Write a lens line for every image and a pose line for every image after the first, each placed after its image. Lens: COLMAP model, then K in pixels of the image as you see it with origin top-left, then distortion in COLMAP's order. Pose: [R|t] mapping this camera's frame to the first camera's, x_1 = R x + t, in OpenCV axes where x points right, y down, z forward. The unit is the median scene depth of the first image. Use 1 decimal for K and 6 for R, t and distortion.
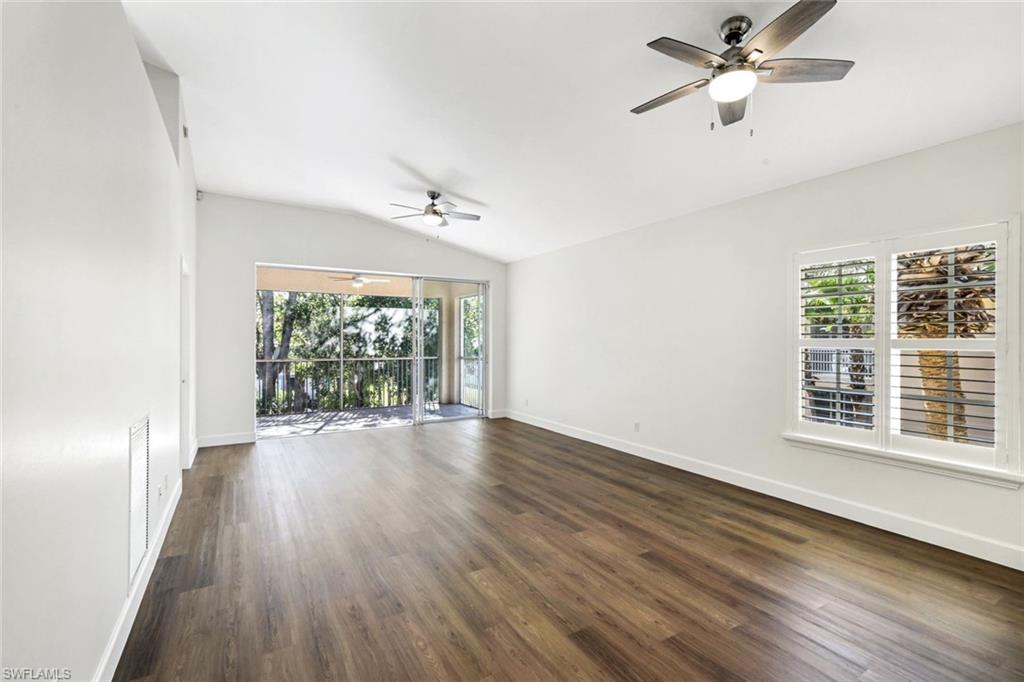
lens RADIAL K [[452.4, 0, 504.6], [0, 452.4, 339.1], [0, 0, 1]] dist [0.002694, 0.001197]
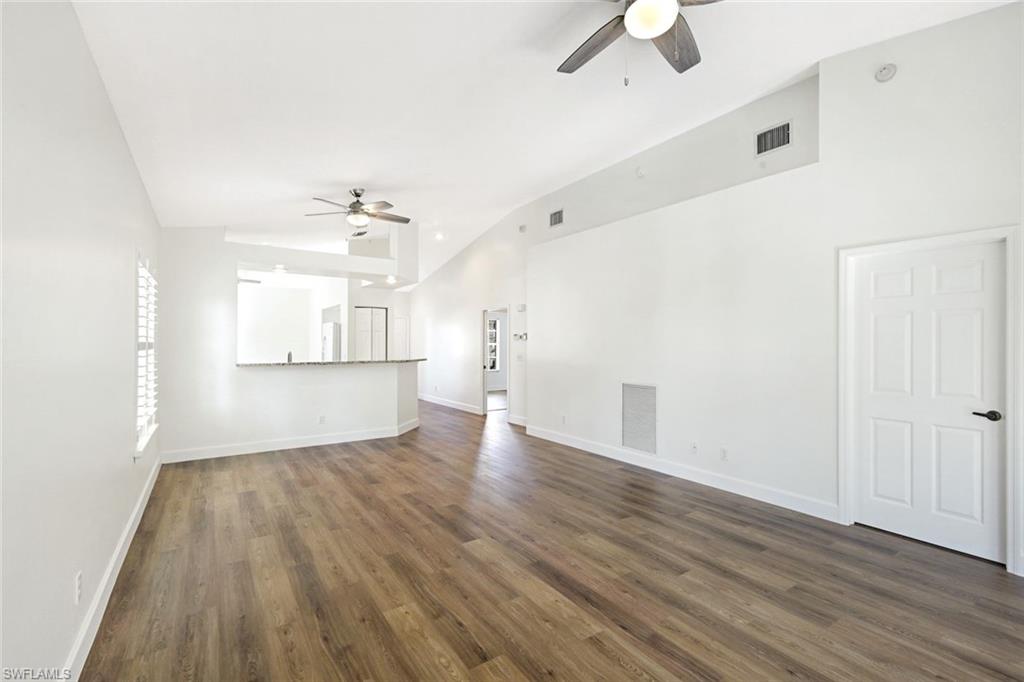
lens RADIAL K [[452.4, 0, 521.3], [0, 452.4, 347.6], [0, 0, 1]] dist [0.002694, 0.001197]
pose [[-0.996085, -0.003048, -0.088350, -0.038228], [-0.003768, 0.999961, 0.007977, -0.000430], [0.088322, 0.008279, -0.996058, 2.141850]]
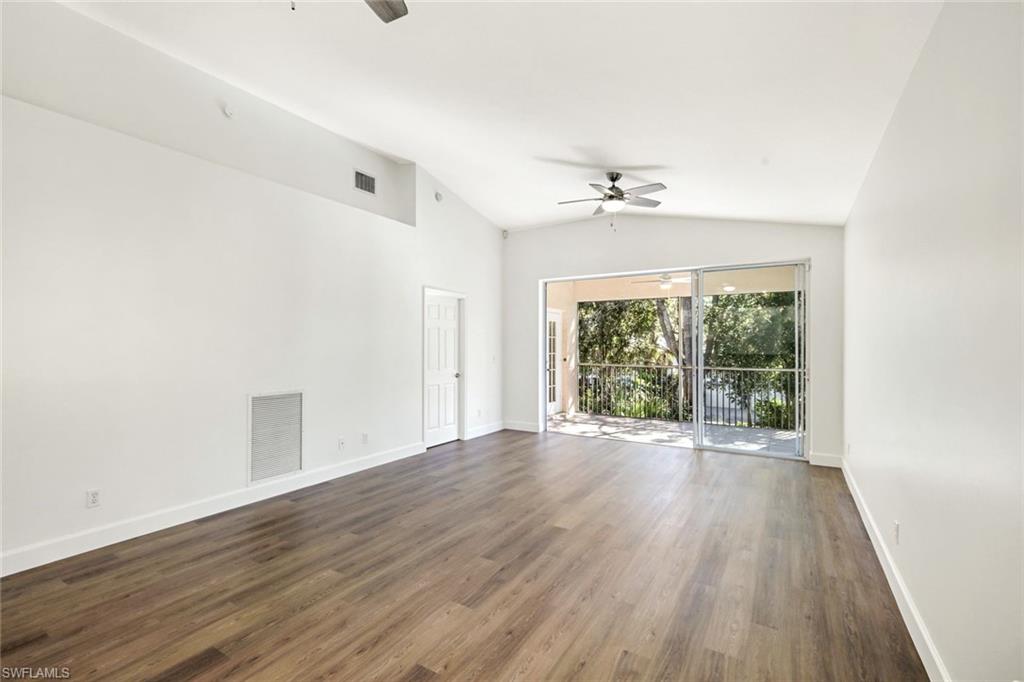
lens RADIAL K [[452.4, 0, 509.6], [0, 452.4, 344.7], [0, 0, 1]] dist [0.002694, 0.001197]
pose [[0.480207, 0.000327, -0.877155, 0.788667], [-0.001954, 0.999998, -0.000697, 0.001031], [0.877153, 0.002049, 0.480206, 0.659208]]
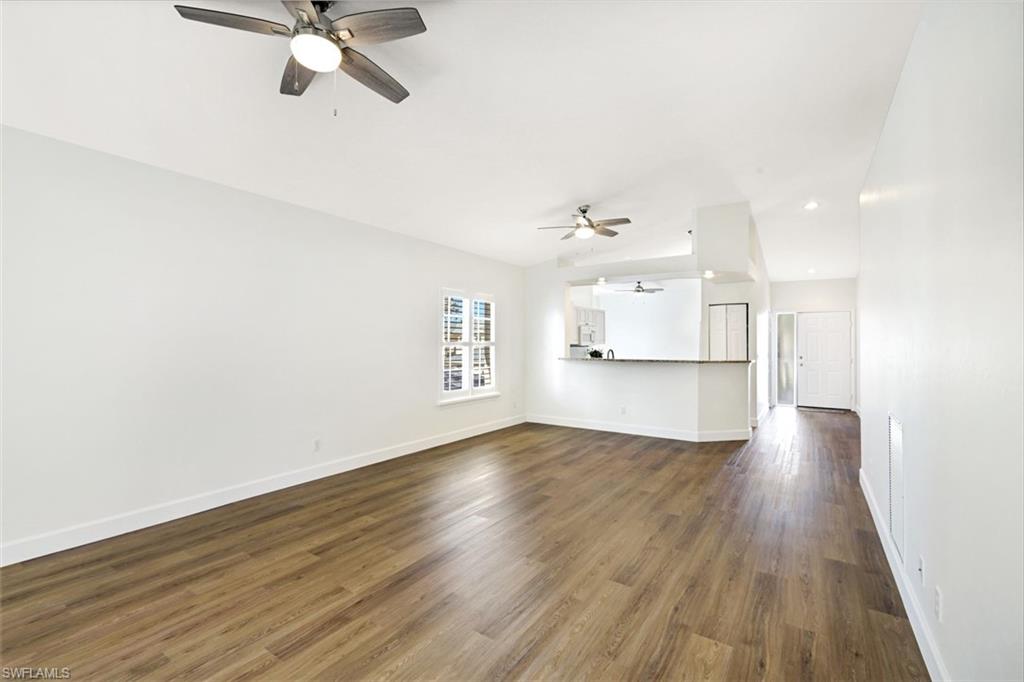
lens RADIAL K [[452.4, 0, 513.0], [0, 452.4, 336.8], [0, 0, 1]] dist [0.002694, 0.001197]
pose [[-0.444057, 0.009473, 0.895948, -0.962840], [-0.003643, 0.999917, -0.012378, 0.004171], [-0.895991, -0.008760, -0.443986, 1.621113]]
